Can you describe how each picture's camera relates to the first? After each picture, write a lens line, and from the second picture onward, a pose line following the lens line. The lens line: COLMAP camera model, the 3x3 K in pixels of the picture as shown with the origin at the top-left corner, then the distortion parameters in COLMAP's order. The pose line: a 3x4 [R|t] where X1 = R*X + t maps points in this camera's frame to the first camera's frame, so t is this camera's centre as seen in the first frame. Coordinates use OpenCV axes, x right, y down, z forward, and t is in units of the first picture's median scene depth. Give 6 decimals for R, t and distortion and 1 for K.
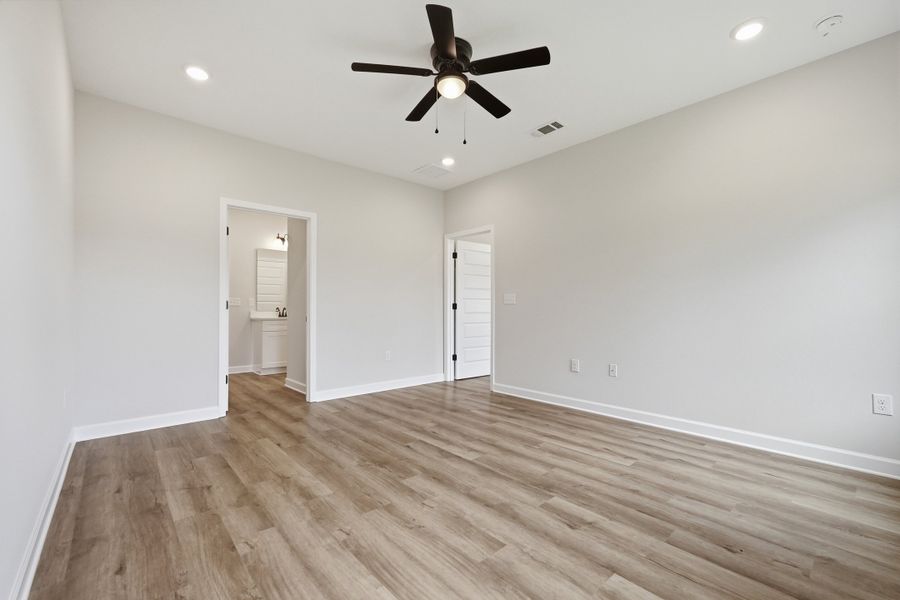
lens RADIAL K [[381.8, 0, 451.0], [0, 381.8, 308.4], [0, 0, 1]] dist [-0.002756, -0.000009]
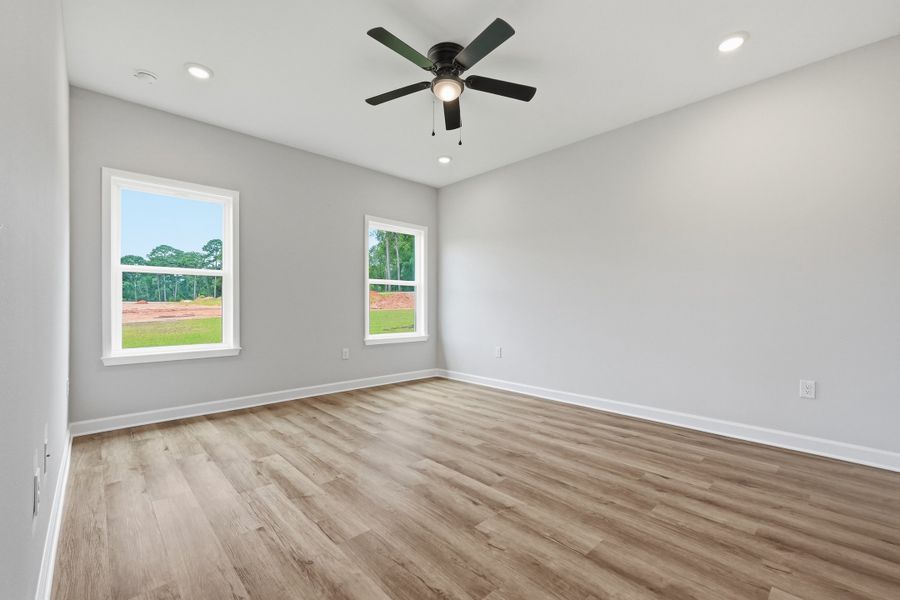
lens RADIAL K [[381.8, 0, 451.0], [0, 381.8, 308.4], [0, 0, 1]] dist [-0.002756, -0.000009]
pose [[-0.999653, -0.003268, -0.026130, 0.014204], [-0.003307, 0.999993, 0.001444, 0.008465], [0.026125, 0.001530, -0.999658, 1.948958]]
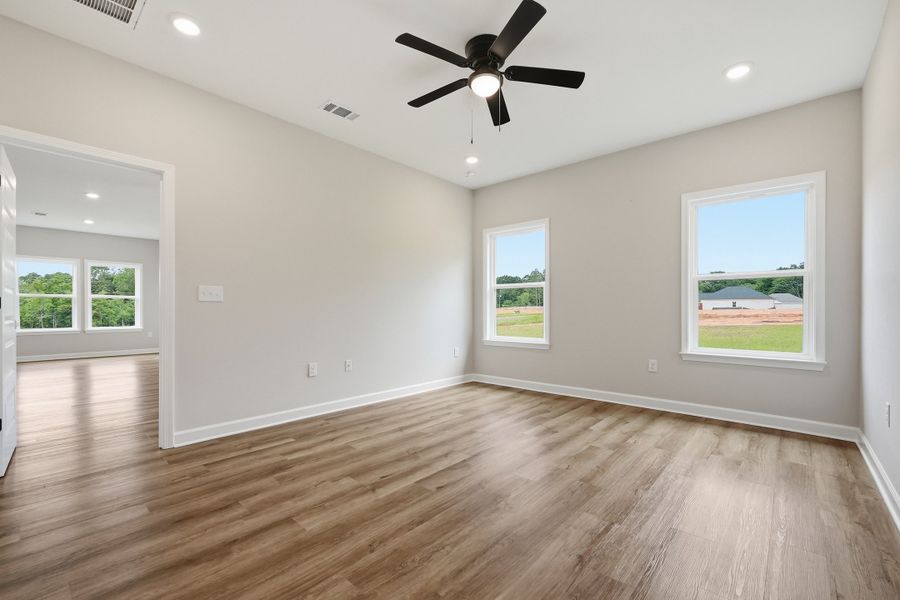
lens RADIAL K [[381.8, 0, 451.0], [0, 381.8, 308.4], [0, 0, 1]] dist [-0.002756, -0.000009]
pose [[-0.109816, 0.000857, 0.993952, -0.950230], [-0.003232, 0.999994, -0.001219, 0.000998], [-0.993947, -0.003346, -0.109812, 1.147118]]
